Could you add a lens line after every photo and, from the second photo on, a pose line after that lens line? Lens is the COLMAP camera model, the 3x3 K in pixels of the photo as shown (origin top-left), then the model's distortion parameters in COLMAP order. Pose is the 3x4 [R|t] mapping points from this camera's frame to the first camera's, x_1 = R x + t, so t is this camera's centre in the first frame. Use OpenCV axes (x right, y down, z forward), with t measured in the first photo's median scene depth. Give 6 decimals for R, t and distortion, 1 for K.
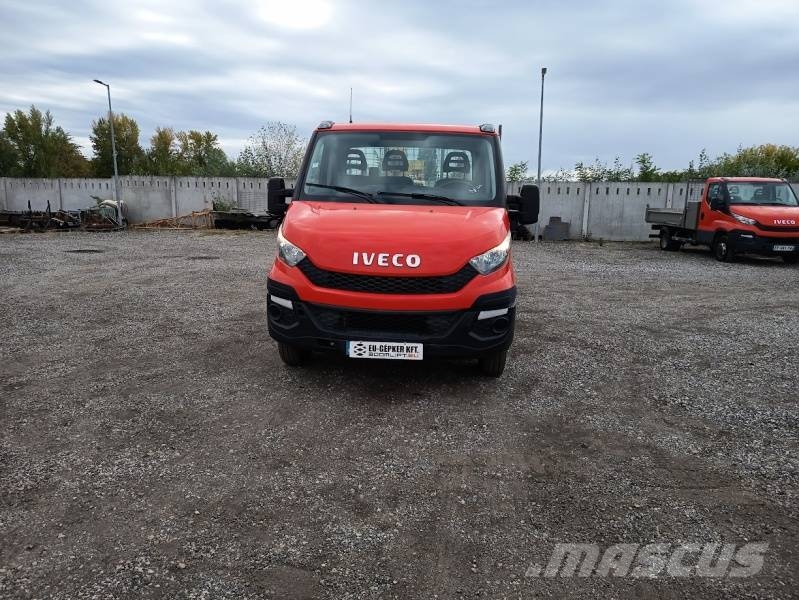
lens RADIAL K [[553.6, 0, 396.8], [0, 553.6, 300.7], [0, 0, 1]] dist [0.070142, -0.083720]
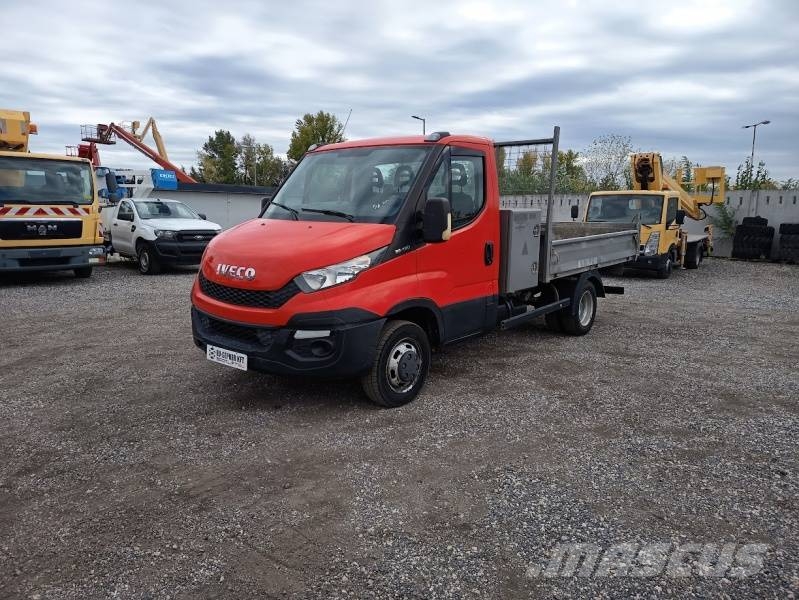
lens RADIAL K [[558.8, 0, 392.8], [0, 558.8, 302.6], [0, 0, 1]] dist [0.057593, -0.075663]
pose [[0.809643, 0.080143, -0.581425, 0.786187], [-0.096069, 0.995369, 0.003422, -0.044412], [0.579006, 0.053087, 0.813593, 0.276280]]
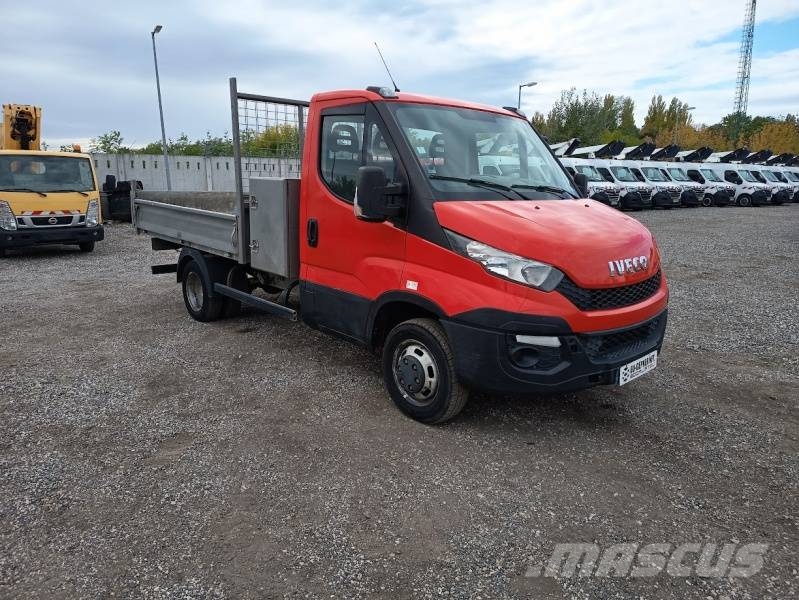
lens RADIAL K [[549.1, 0, 399.5], [0, 549.1, 300.0], [0, 0, 1]] dist [0.003719, -0.000271]
pose [[0.679813, -0.174122, 0.712416, -0.819153], [0.136800, 0.984464, 0.110074, -0.152712], [-0.720514, 0.022629, 0.693071, 0.606477]]
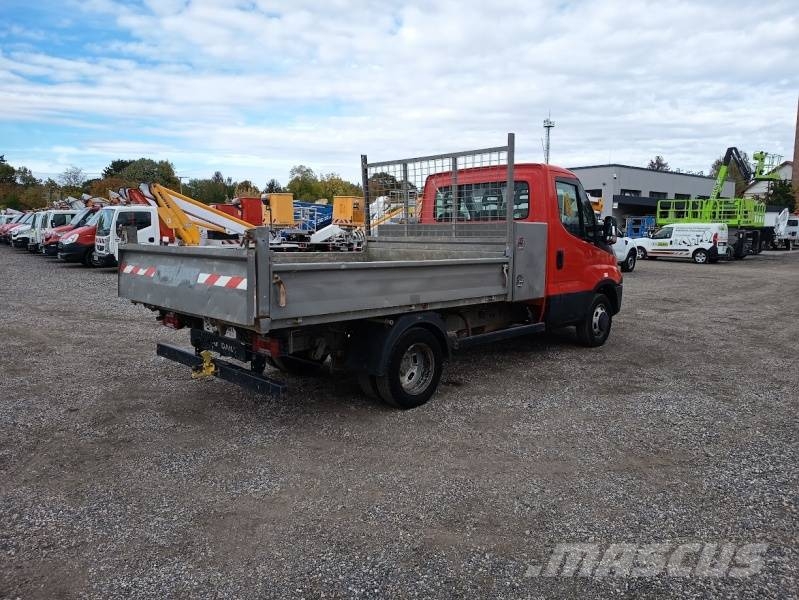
lens RADIAL K [[555.1, 0, 390.1], [0, 555.1, 303.9], [0, 0, 1]] dist [0.055724, -0.057705]
pose [[-0.755696, -0.113371, 0.645035, -0.818481], [0.098991, 0.953815, 0.283616, -0.528754], [-0.647398, 0.278180, -0.709571, 2.740084]]
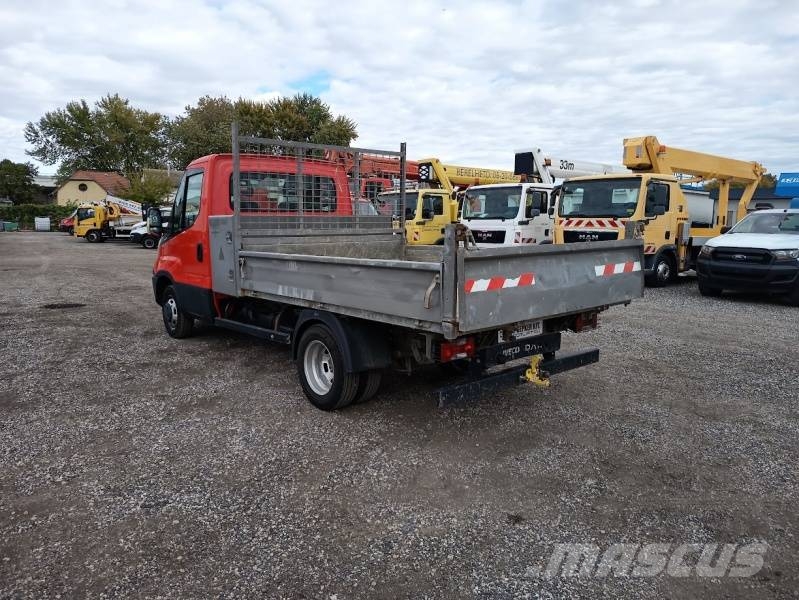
lens RADIAL K [[558.8, 0, 392.8], [0, 558.8, 302.6], [0, 0, 1]] dist [0.057593, -0.075663]
pose [[-0.710254, 0.077435, -0.699674, 0.919648], [-0.149533, 0.954652, 0.257449, -0.484489], [0.687881, 0.287478, -0.666466, 2.697230]]
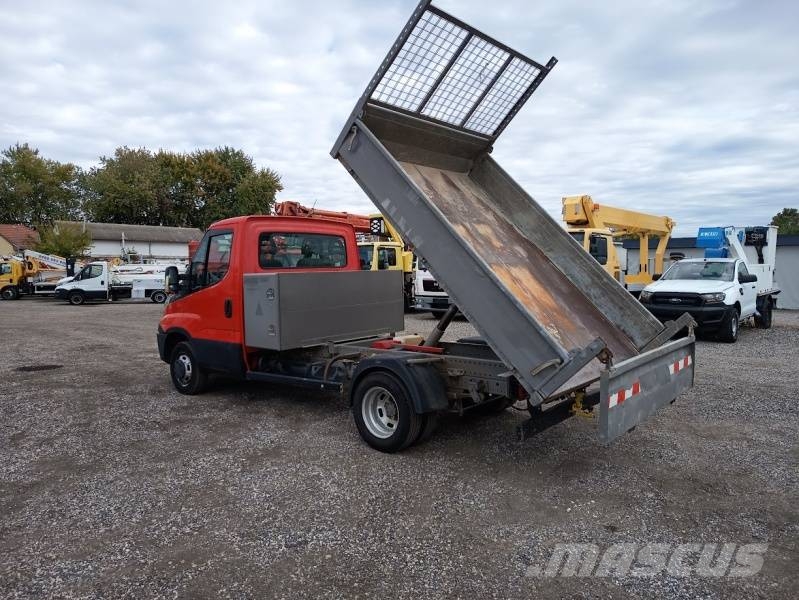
lens RADIAL K [[558.6, 0, 404.4], [0, 558.6, 298.4], [0, 0, 1]] dist [0.052724, -0.071111]
pose [[-0.589991, 0.025785, -0.806998, 1.176061], [-0.152181, 0.978025, 0.142508, -0.472112], [0.792939, 0.206888, -0.573102, 2.577390]]
